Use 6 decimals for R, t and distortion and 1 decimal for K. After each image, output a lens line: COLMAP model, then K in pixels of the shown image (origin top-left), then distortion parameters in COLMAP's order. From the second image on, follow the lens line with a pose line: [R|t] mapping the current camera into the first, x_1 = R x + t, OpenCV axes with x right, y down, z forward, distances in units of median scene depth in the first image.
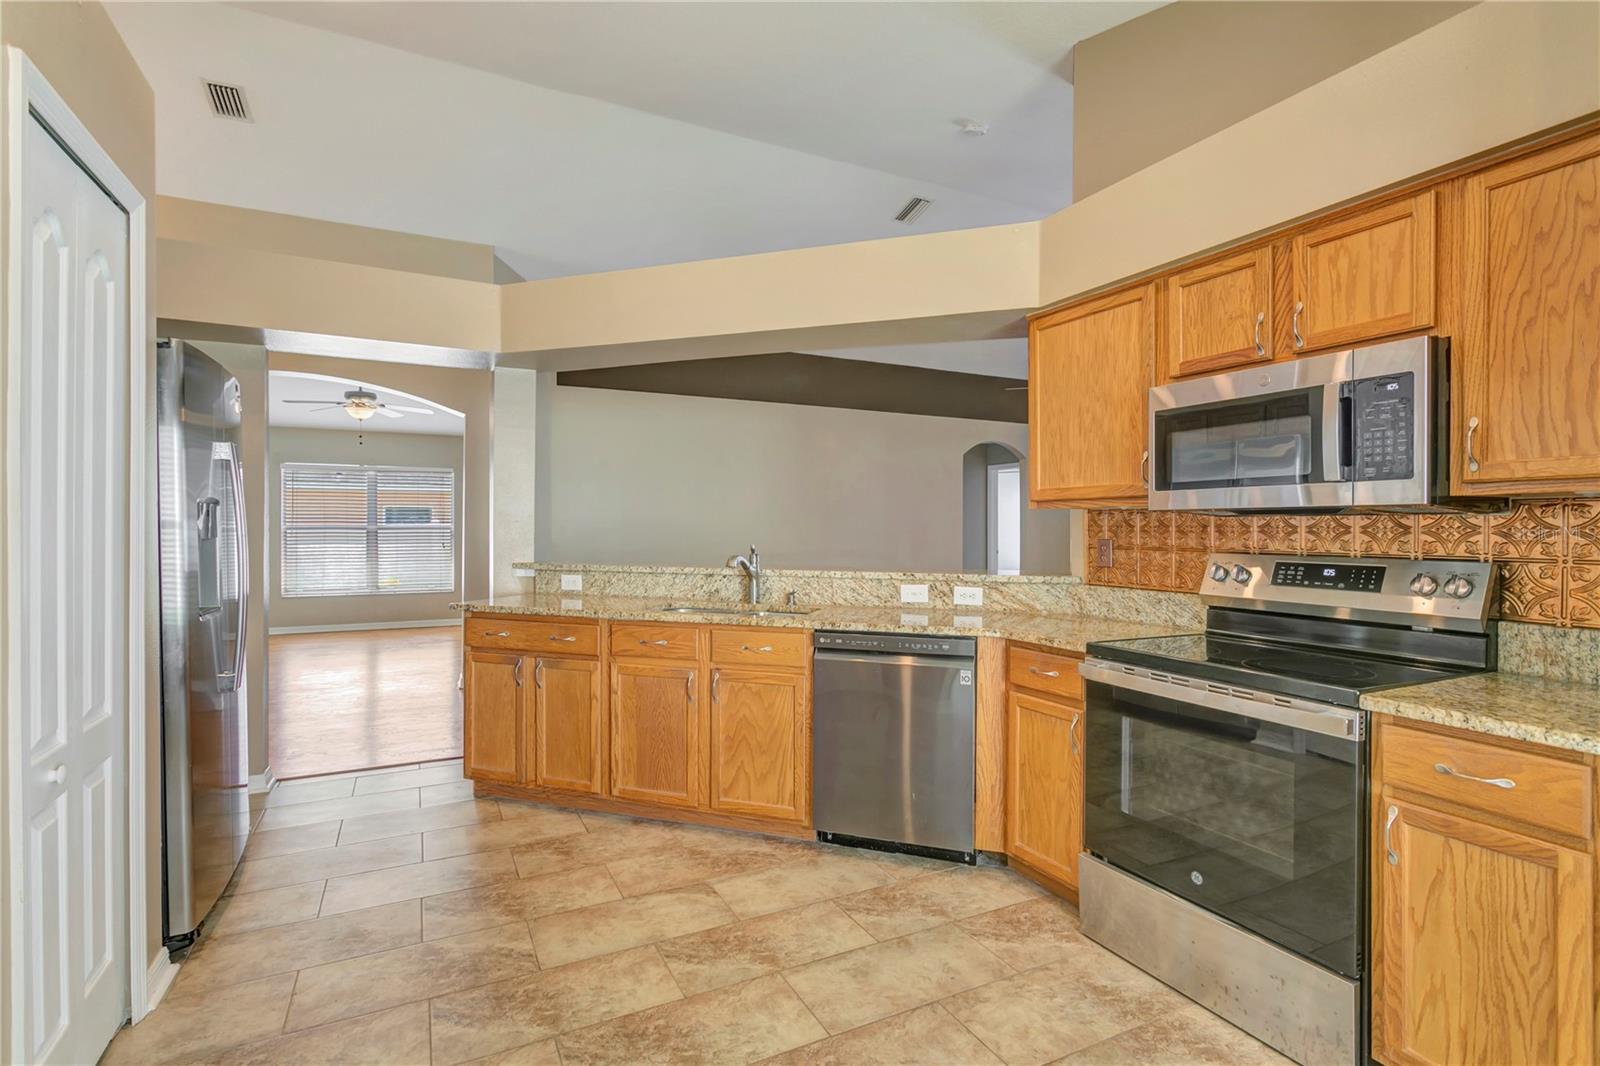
lens RADIAL K [[766.9, 0, 793.1], [0, 766.9, 532.7], [0, 0, 1]] dist [0.006131, 0.001339]
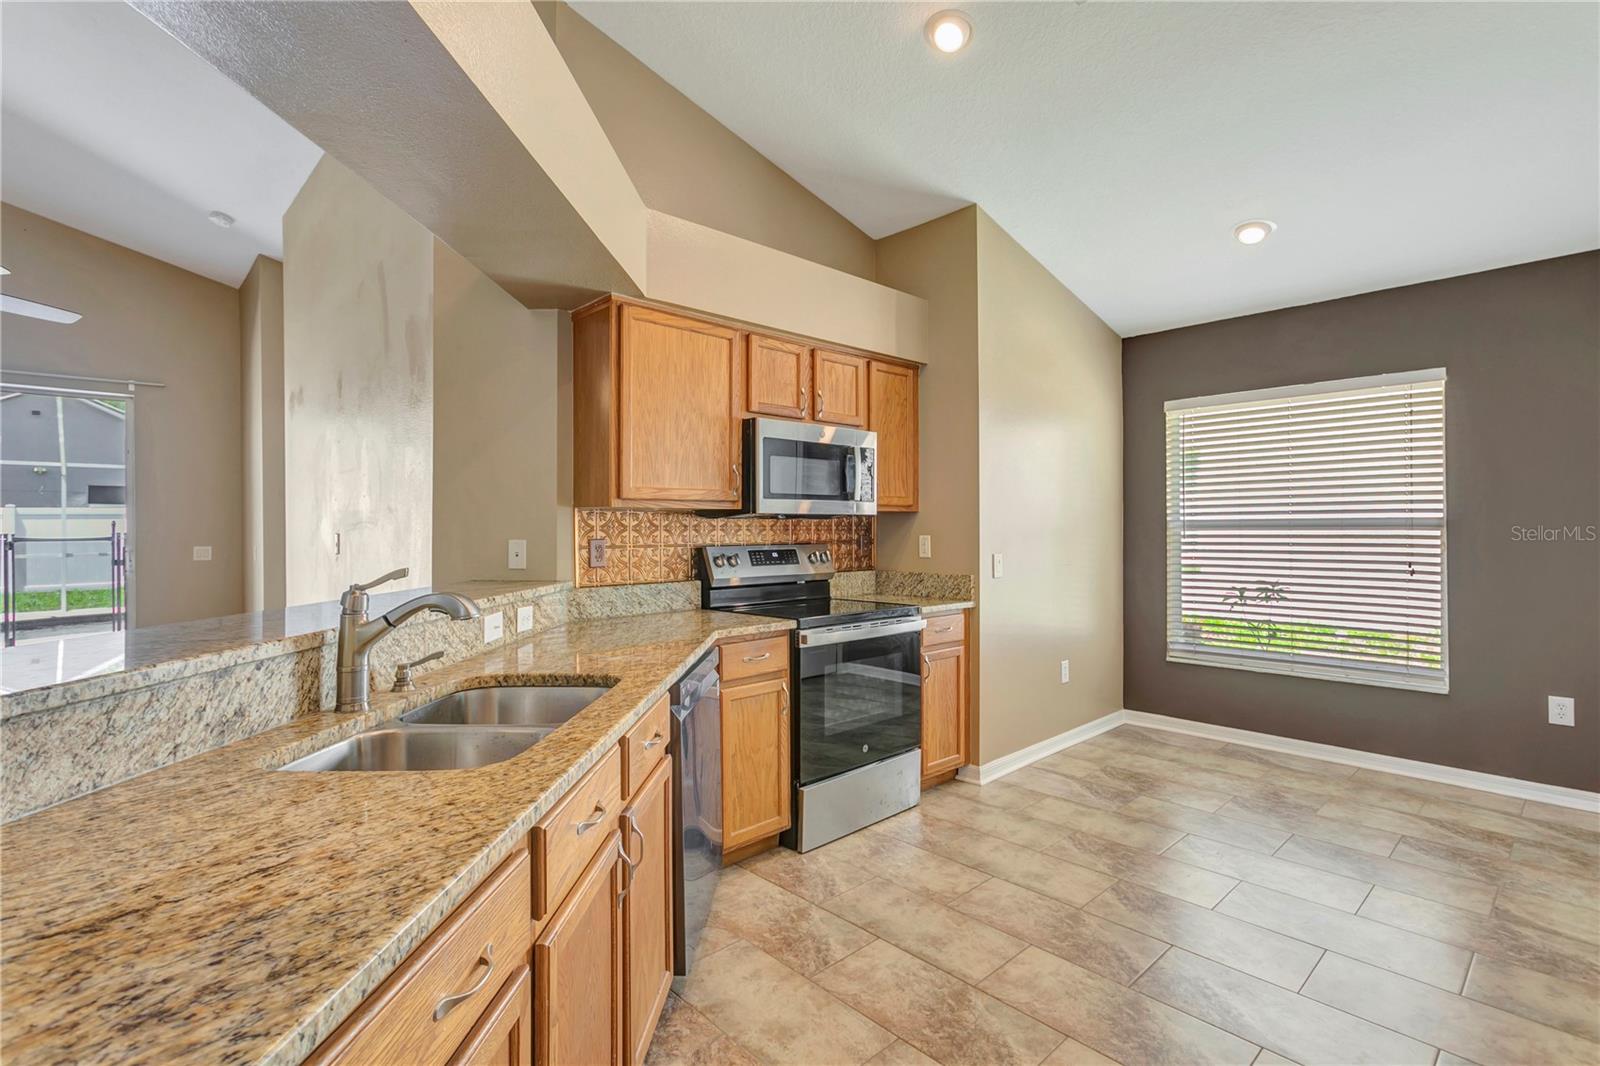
lens RADIAL K [[766.9, 0, 790.7], [0, 766.9, 528.5], [0, 0, 1]] dist [0.006131, 0.001339]
pose [[-0.291818, -0.003746, 0.956467, -0.741311], [0.007630, 0.999951, 0.006245, -0.011099], [-0.956443, 0.009120, -0.291775, 1.268386]]
